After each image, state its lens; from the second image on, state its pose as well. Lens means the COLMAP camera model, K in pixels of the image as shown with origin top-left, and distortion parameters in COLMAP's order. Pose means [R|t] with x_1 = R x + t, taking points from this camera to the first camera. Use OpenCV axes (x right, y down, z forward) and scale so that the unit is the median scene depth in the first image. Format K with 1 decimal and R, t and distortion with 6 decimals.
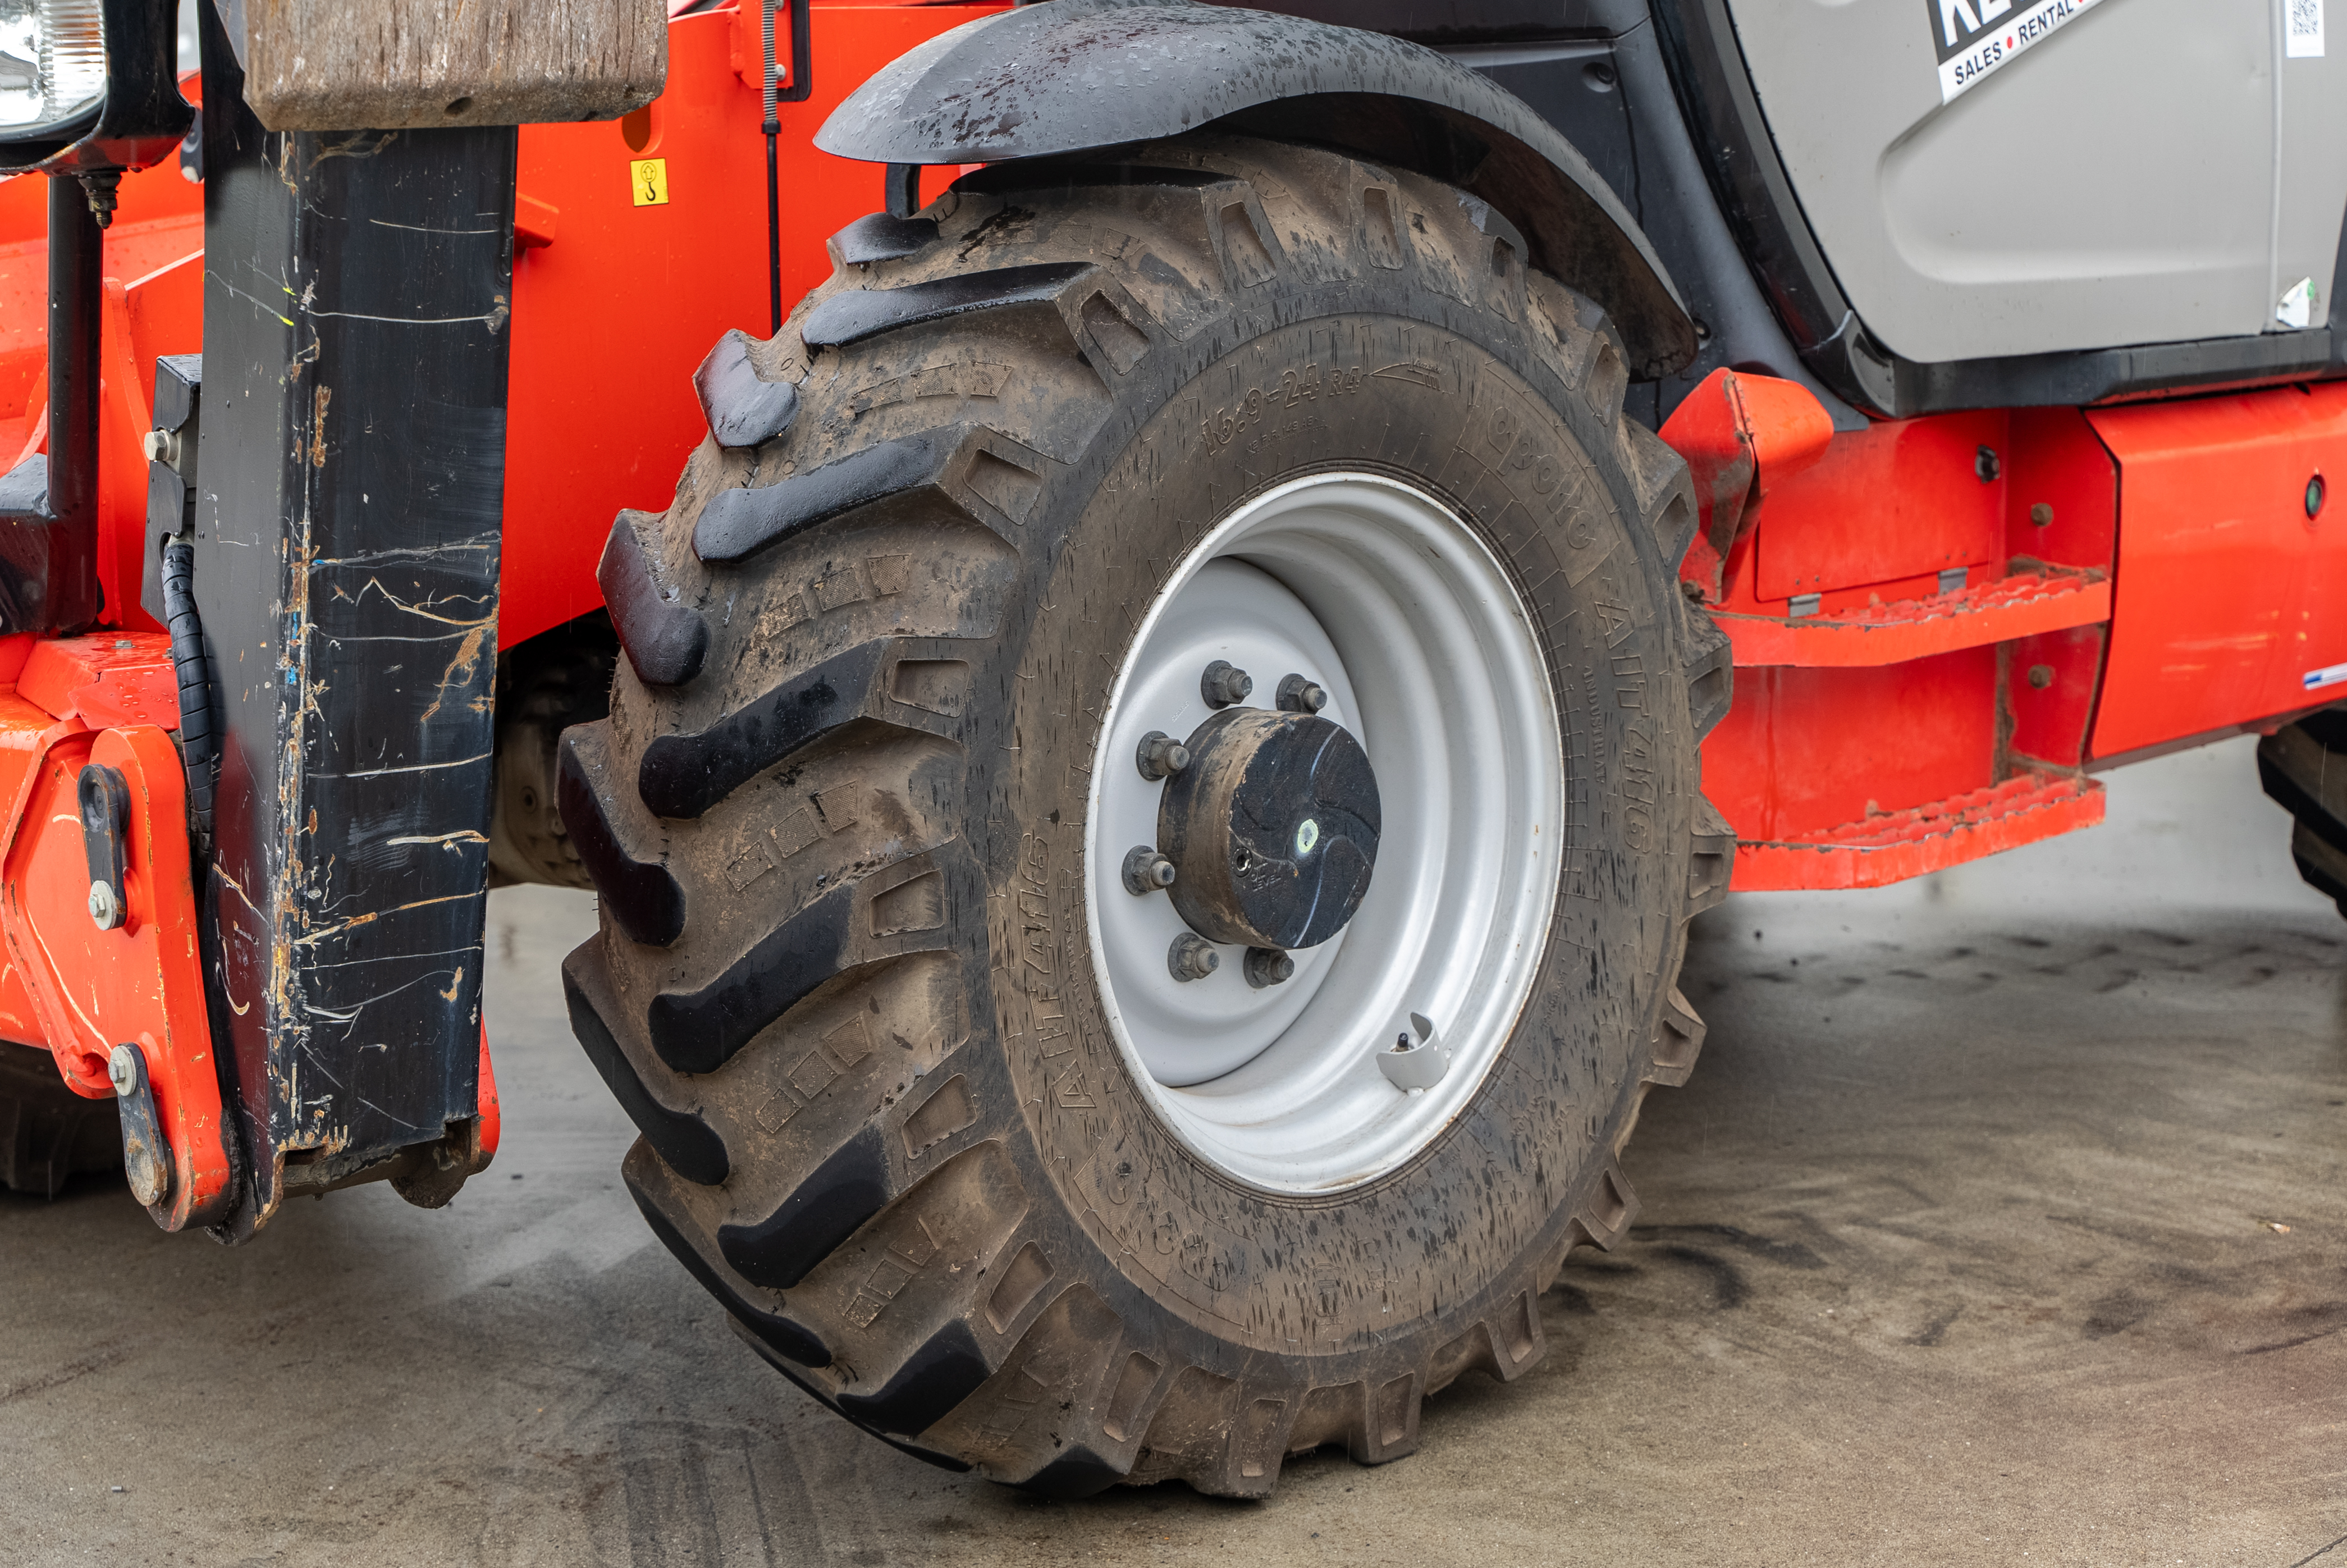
lens RADIAL K [[3914.5, 0, 1173.8], [0, 3914.5, 788.6], [0, 0, 1]] dist [-0.023061, 0.000000]
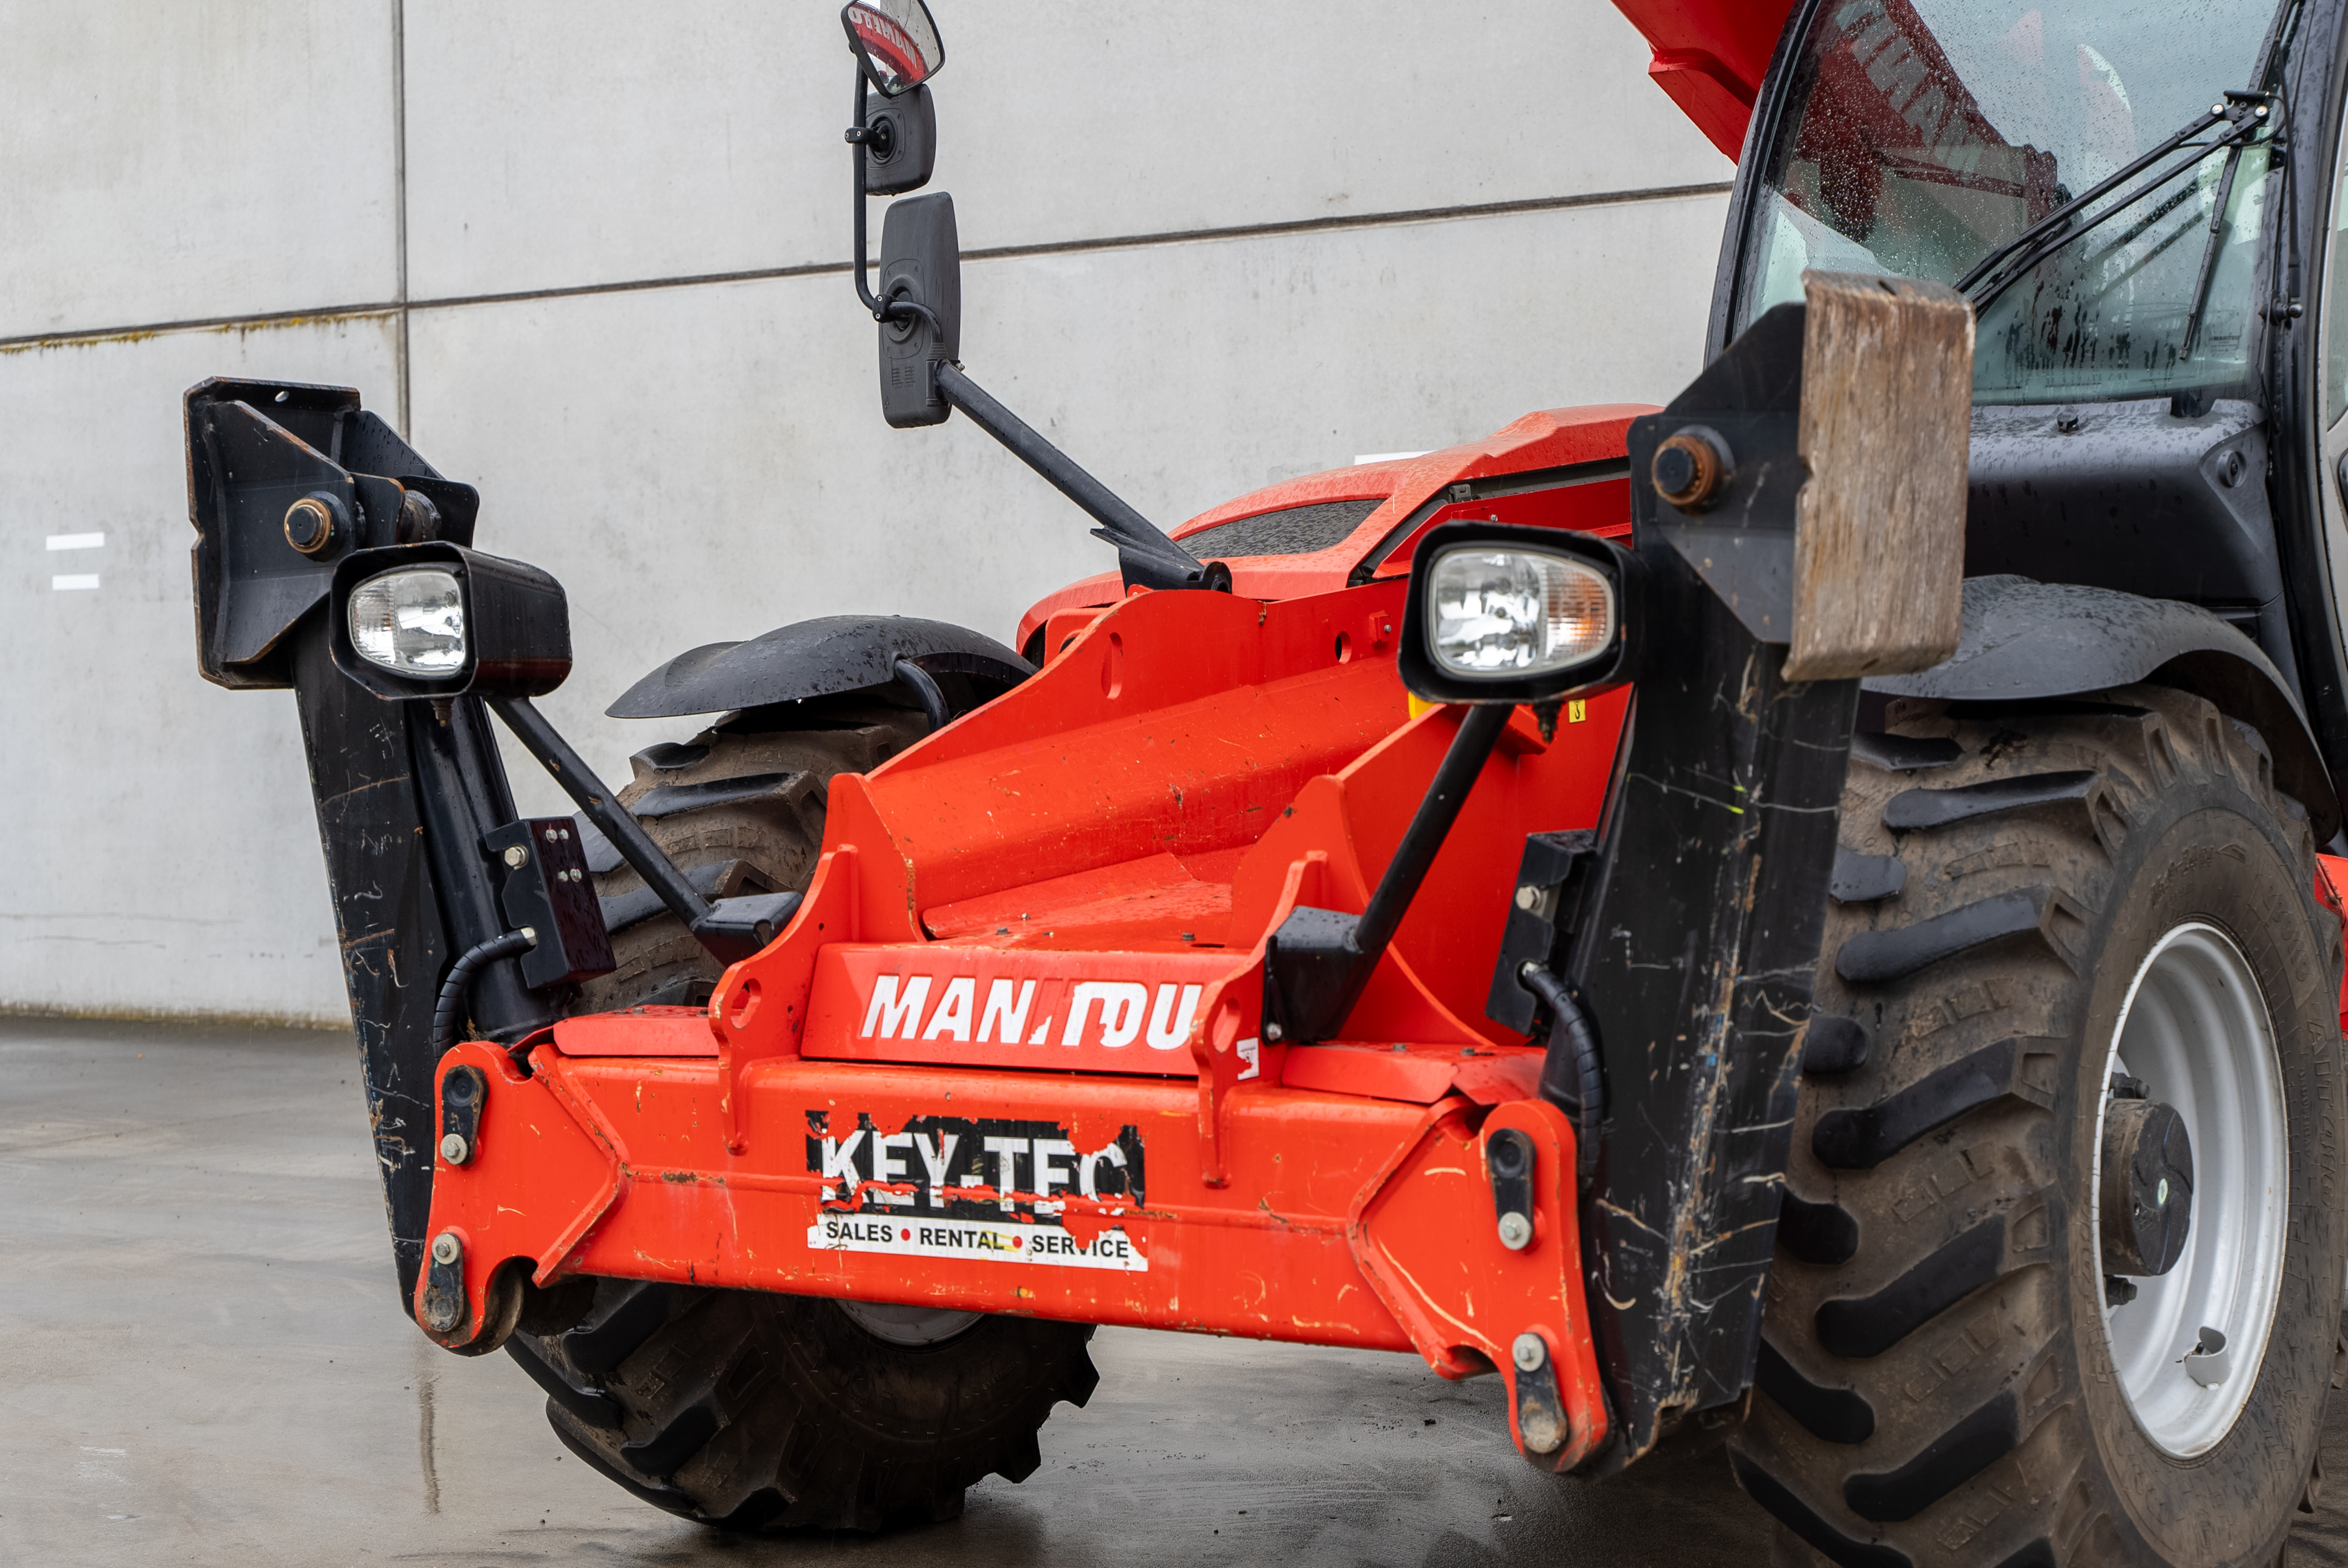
lens RADIAL K [[3887.9, 0, 1173.0], [0, 3887.9, 781.4], [0, 0, 1]] dist [-0.002600, 0.000000]
pose [[0.990760, 0.006130, 0.135490, -0.549108], [0.011036, 0.992022, -0.125584, 0.041260], [-0.135179, 0.125919, 0.982787, -0.330085]]
